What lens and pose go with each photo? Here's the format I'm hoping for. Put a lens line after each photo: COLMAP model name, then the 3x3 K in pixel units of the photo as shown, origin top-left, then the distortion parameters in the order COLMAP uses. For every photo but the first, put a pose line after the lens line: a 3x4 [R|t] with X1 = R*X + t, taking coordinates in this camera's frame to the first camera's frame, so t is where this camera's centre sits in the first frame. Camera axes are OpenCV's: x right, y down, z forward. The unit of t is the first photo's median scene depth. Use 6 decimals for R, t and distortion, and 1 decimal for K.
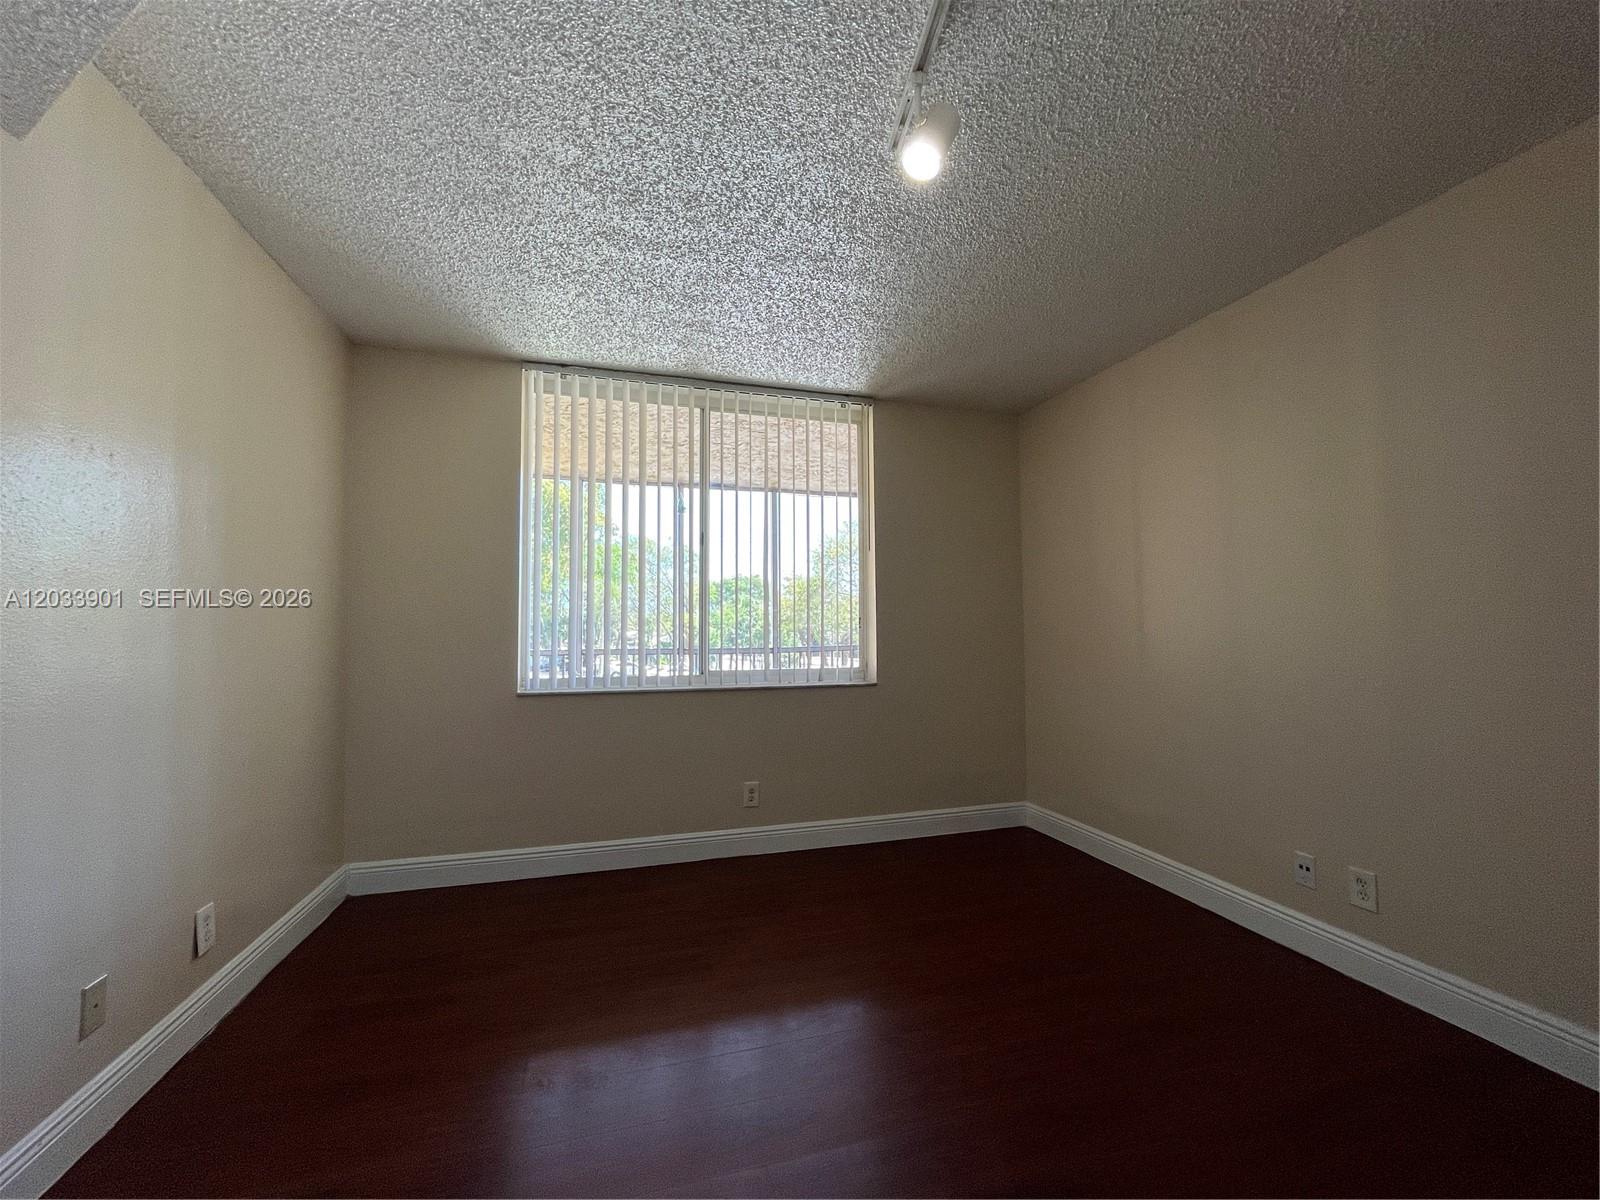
lens RADIAL K [[657.3, 0, 796.8], [0, 657.3, 618.3], [0, 0, 1]] dist [0.047053, -0.000043]
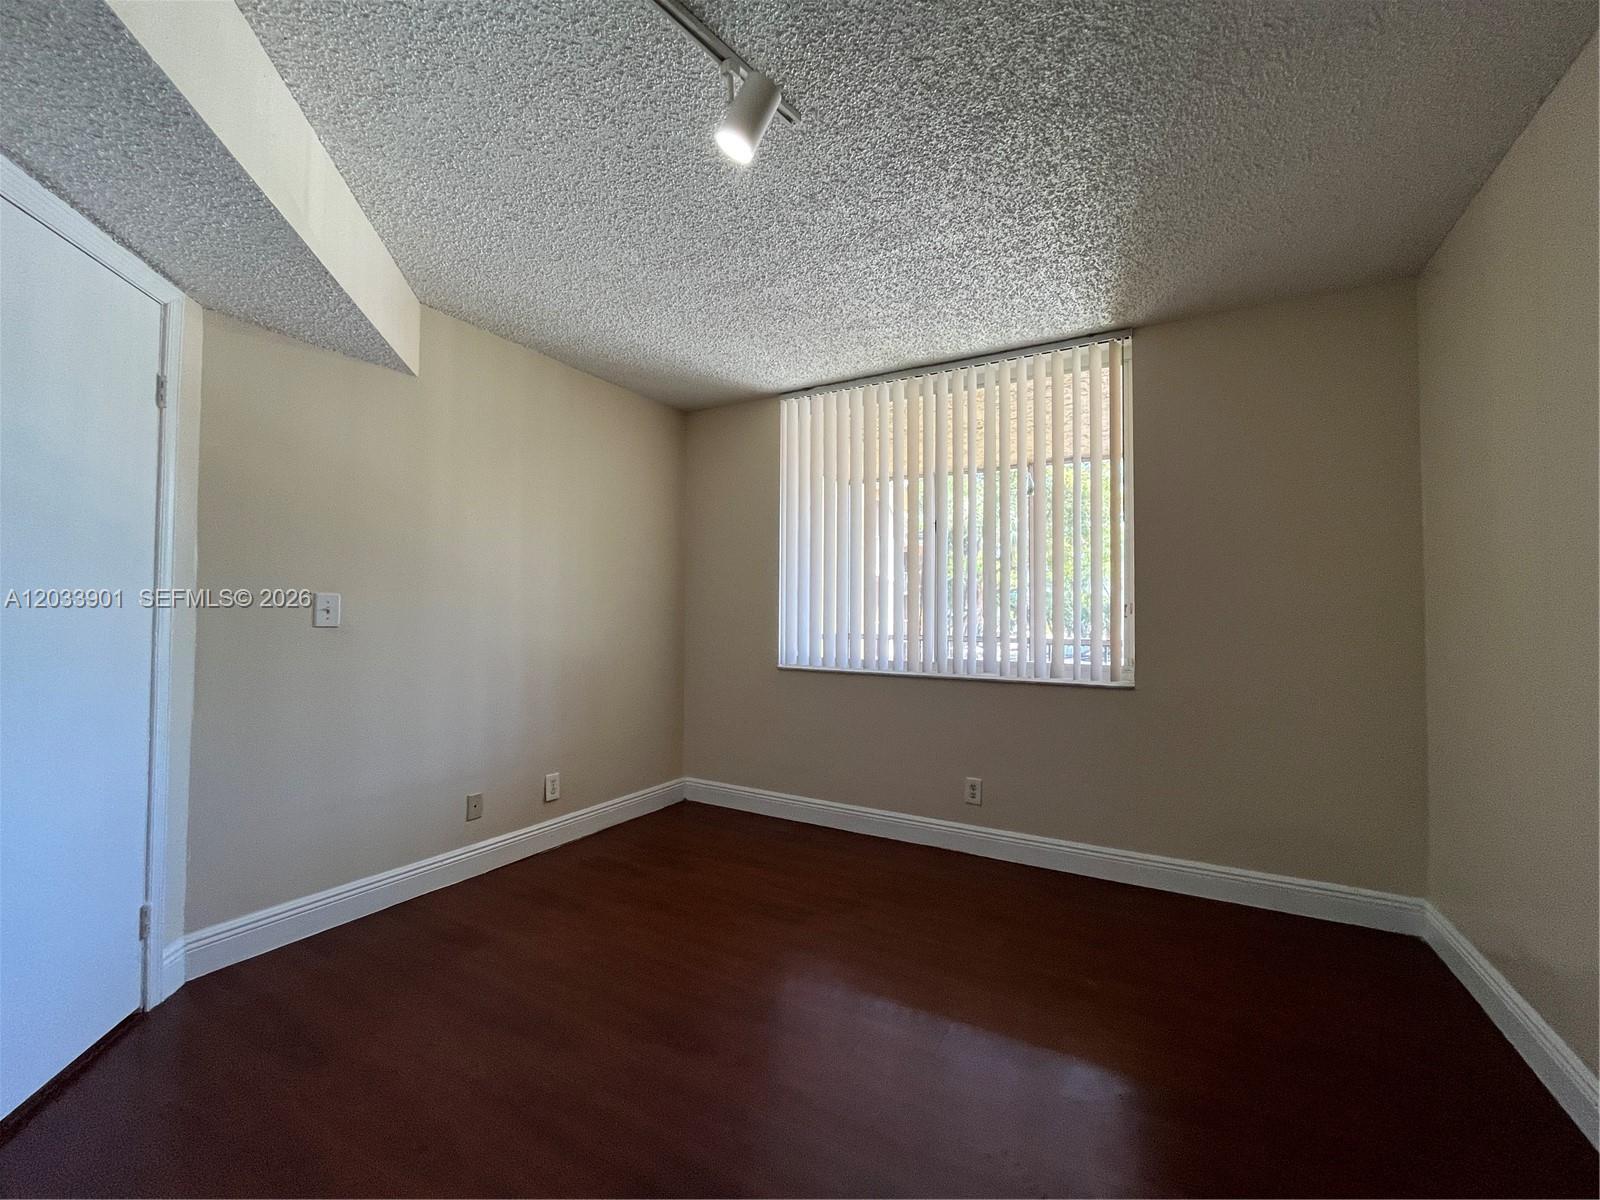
lens RADIAL K [[657.3, 0, 796.8], [0, 657.3, 618.3], [0, 0, 1]] dist [0.047053, -0.000043]
pose [[0.710636, 0.012145, -0.703455, 0.425642], [0.001862, 0.999815, 0.019143, -0.000947], [0.703557, -0.014913, 0.710482, 0.148508]]
